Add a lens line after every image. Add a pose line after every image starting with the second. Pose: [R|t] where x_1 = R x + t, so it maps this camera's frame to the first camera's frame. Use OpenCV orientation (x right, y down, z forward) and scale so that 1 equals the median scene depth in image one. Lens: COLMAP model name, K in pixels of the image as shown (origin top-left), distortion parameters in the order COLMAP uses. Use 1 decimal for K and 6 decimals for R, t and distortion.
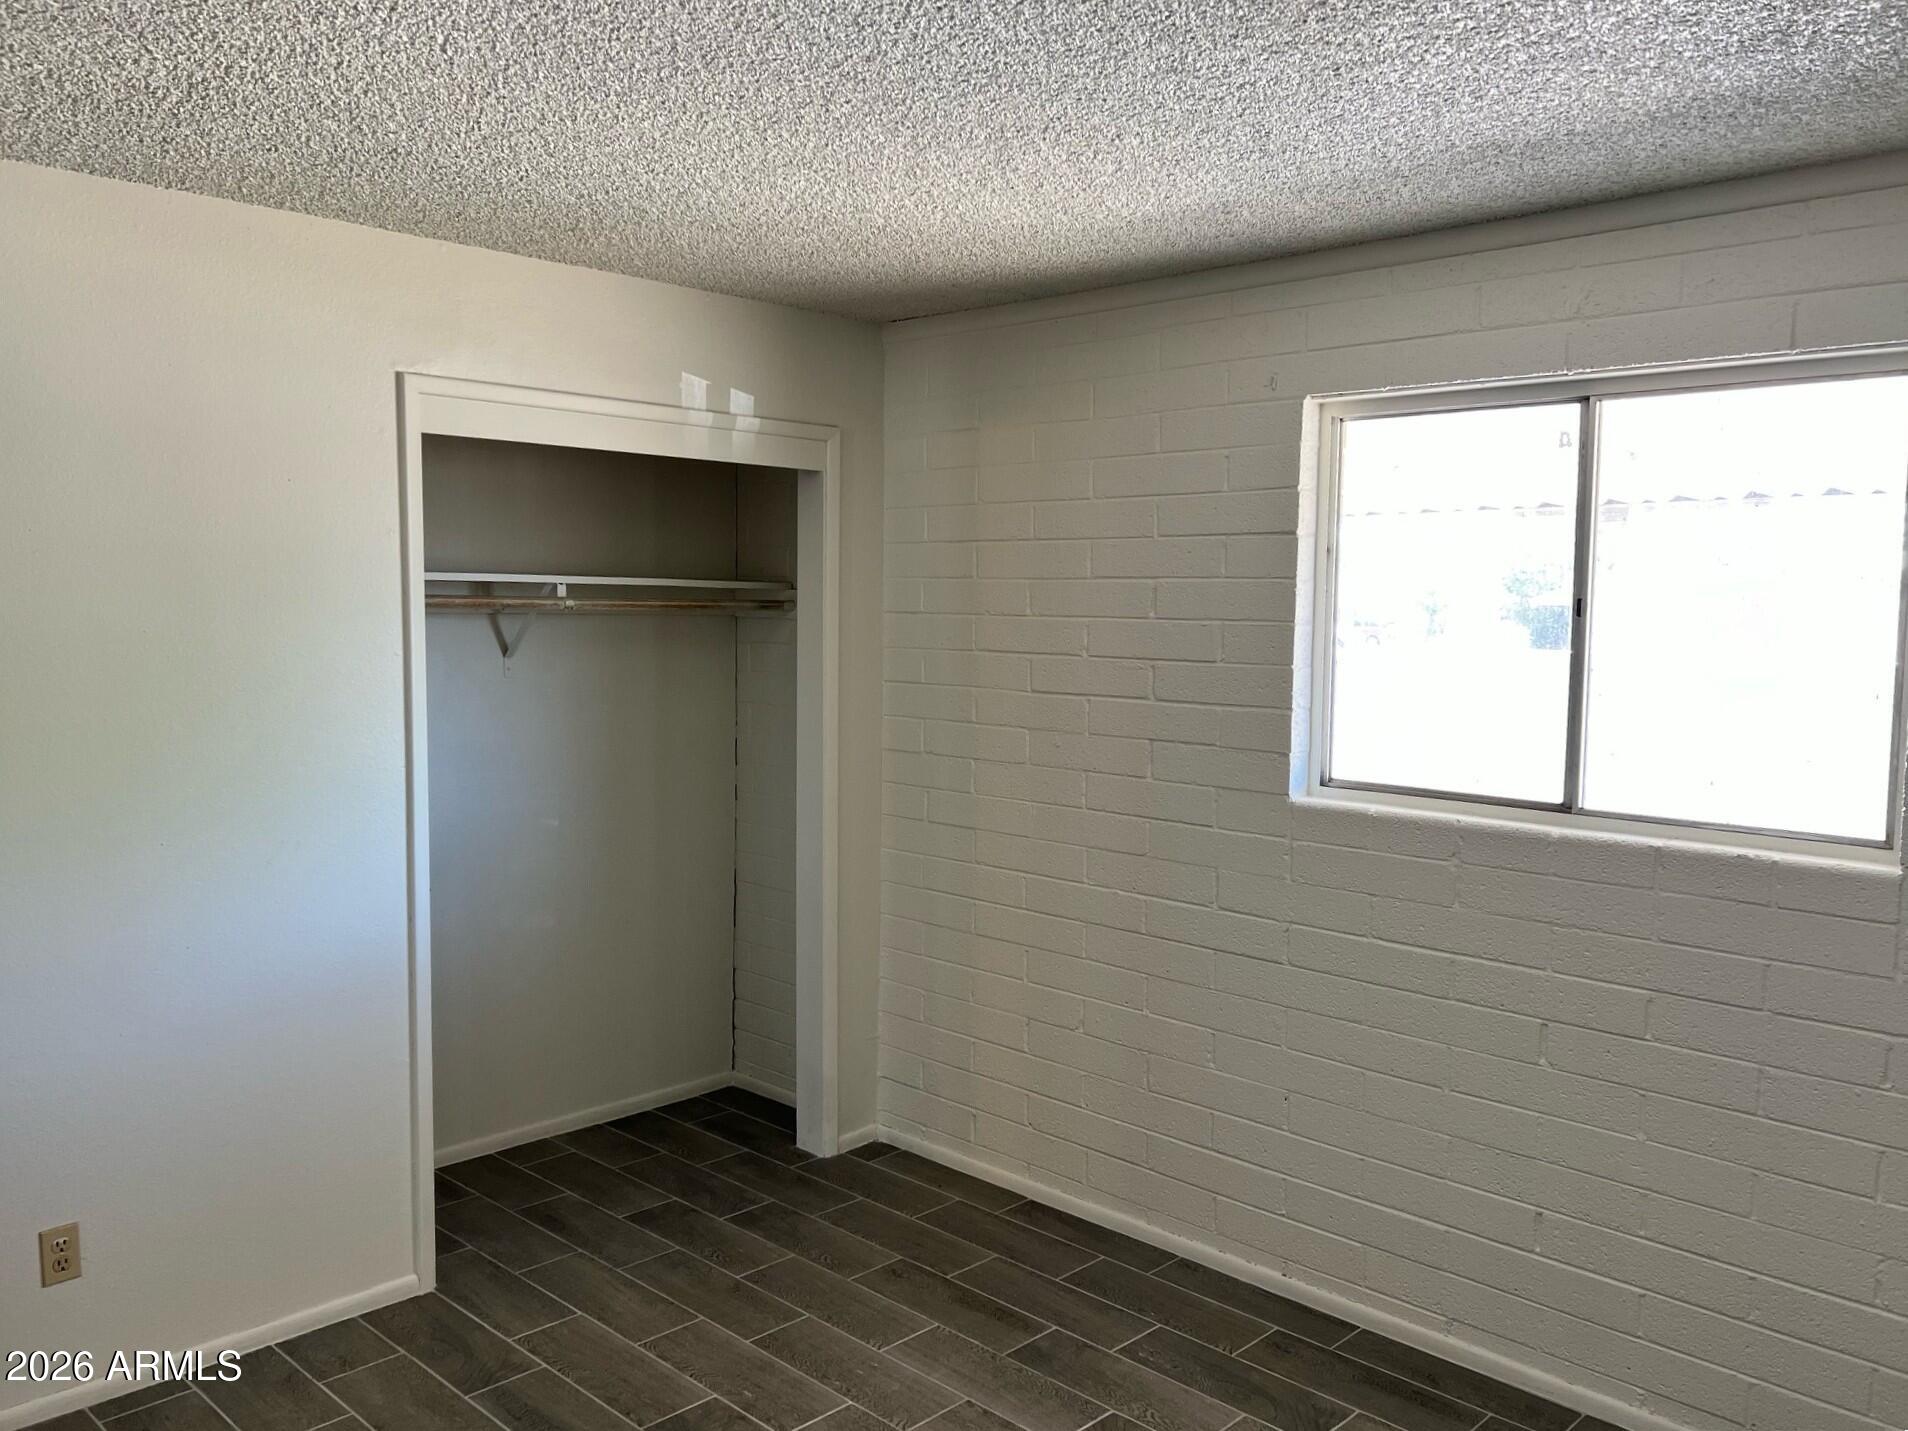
lens RADIAL K [[1520.0, 0, 954.0], [0, 1520.0, 715.5], [0, 0, 1]] dist [0.038849, 0.001390]
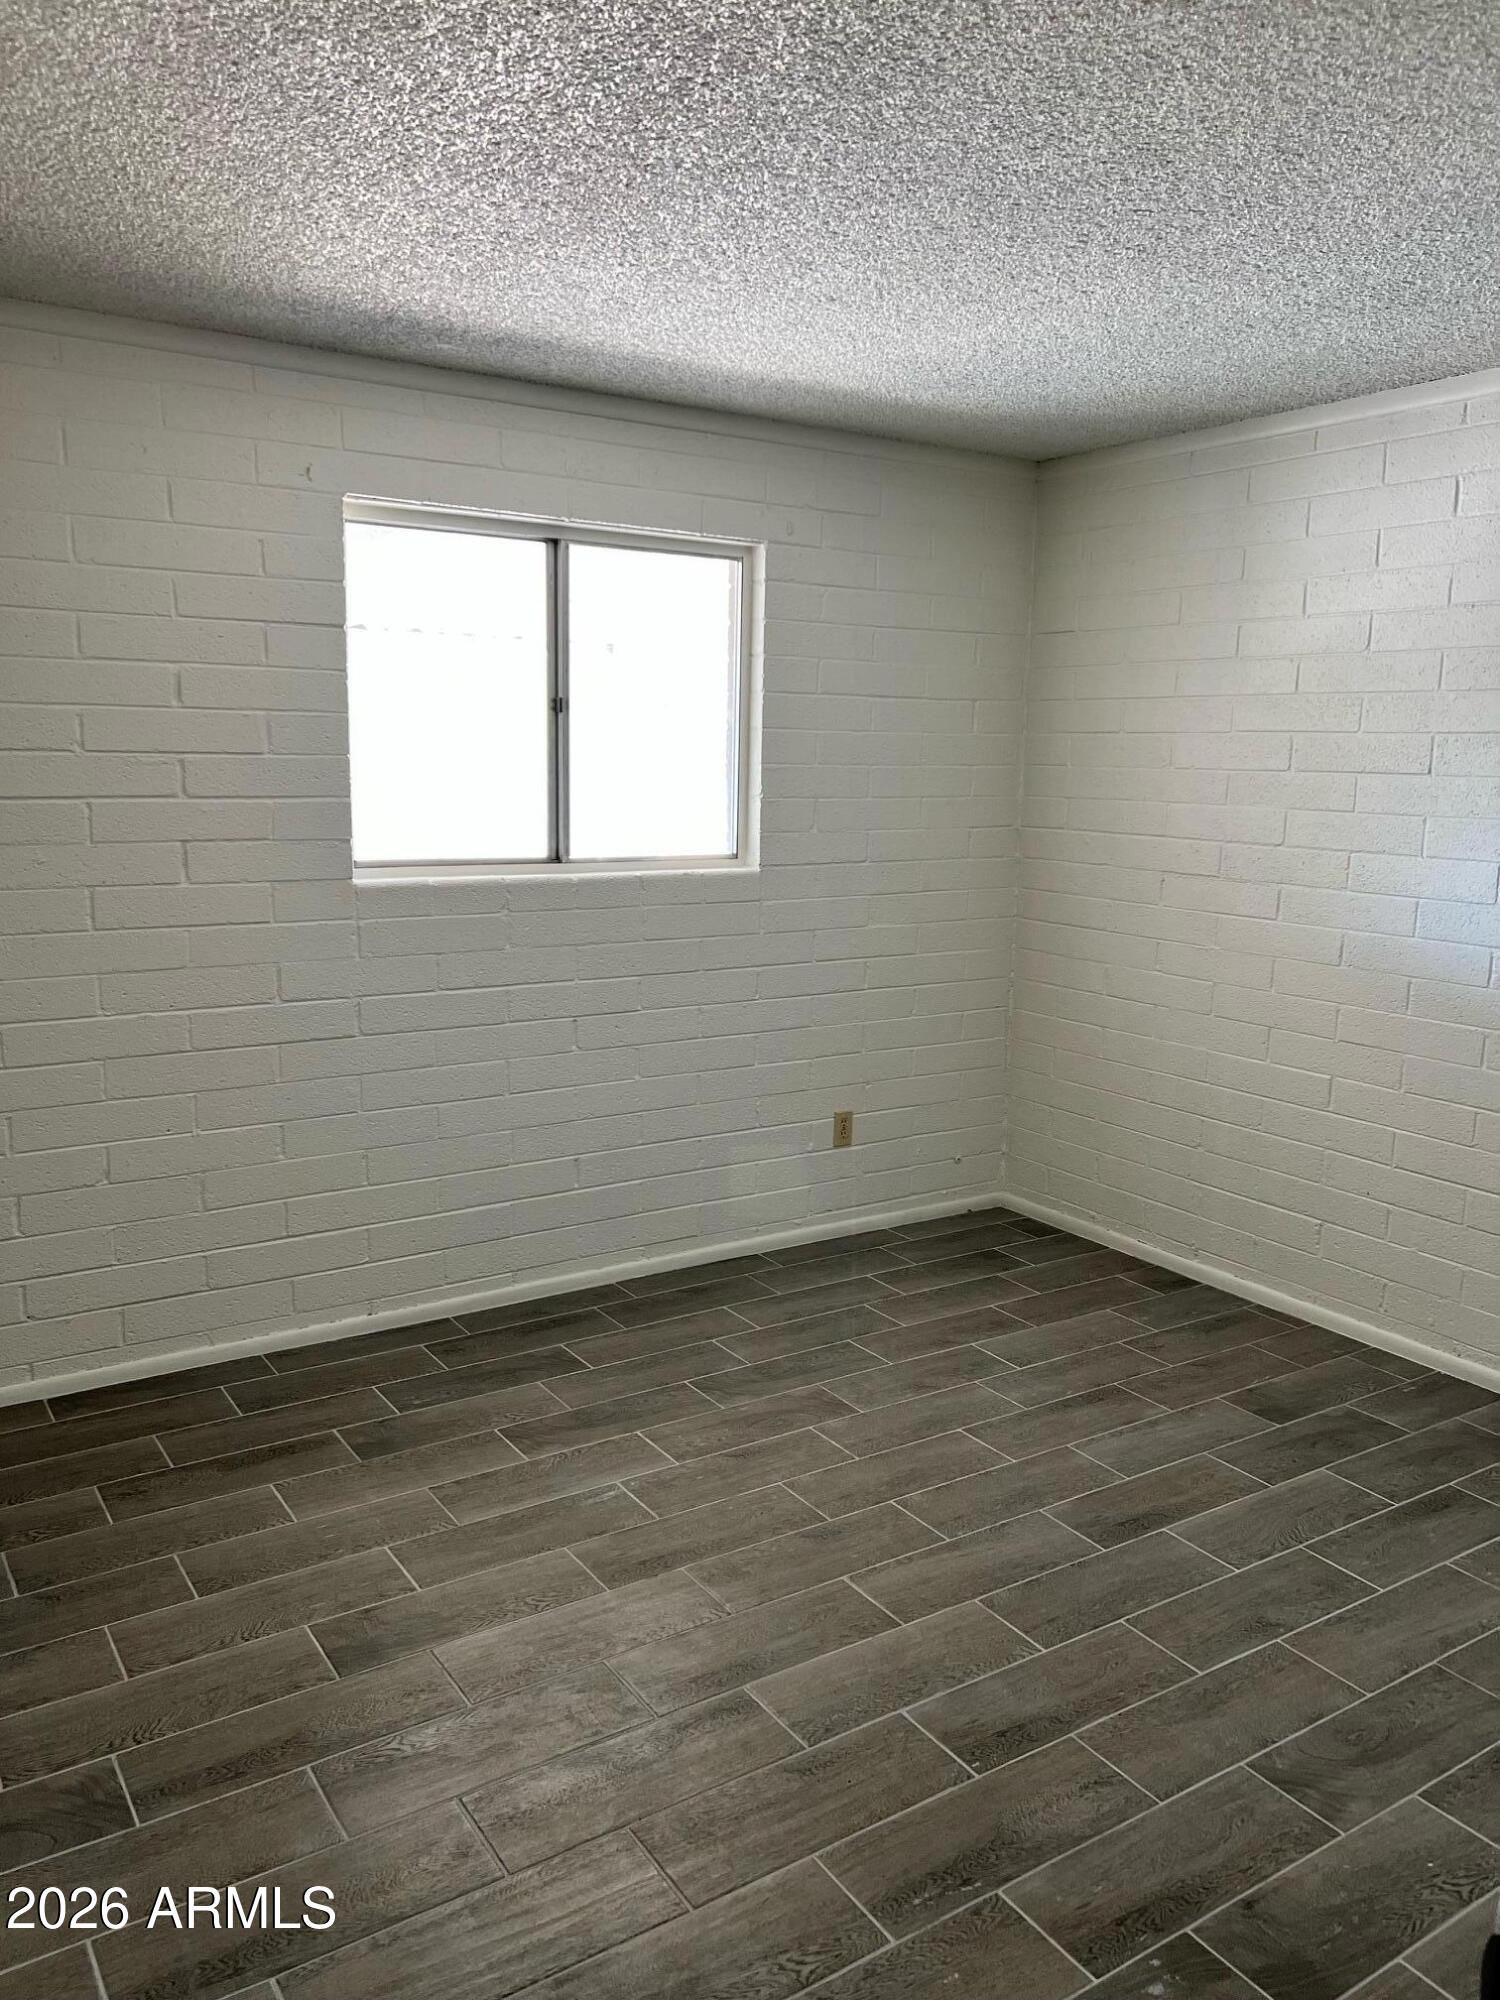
lens RADIAL K [[1511.4, 0, 750.0], [0, 1511.4, 1000.0], [0, 0, 1]] dist [0.026762, -0.000560]
pose [[0.211748, -0.170868, 0.962272, -0.778820], [0.060232, 0.985008, 0.161651, -0.019131], [-0.975466, 0.023730, 0.218866, 0.513409]]
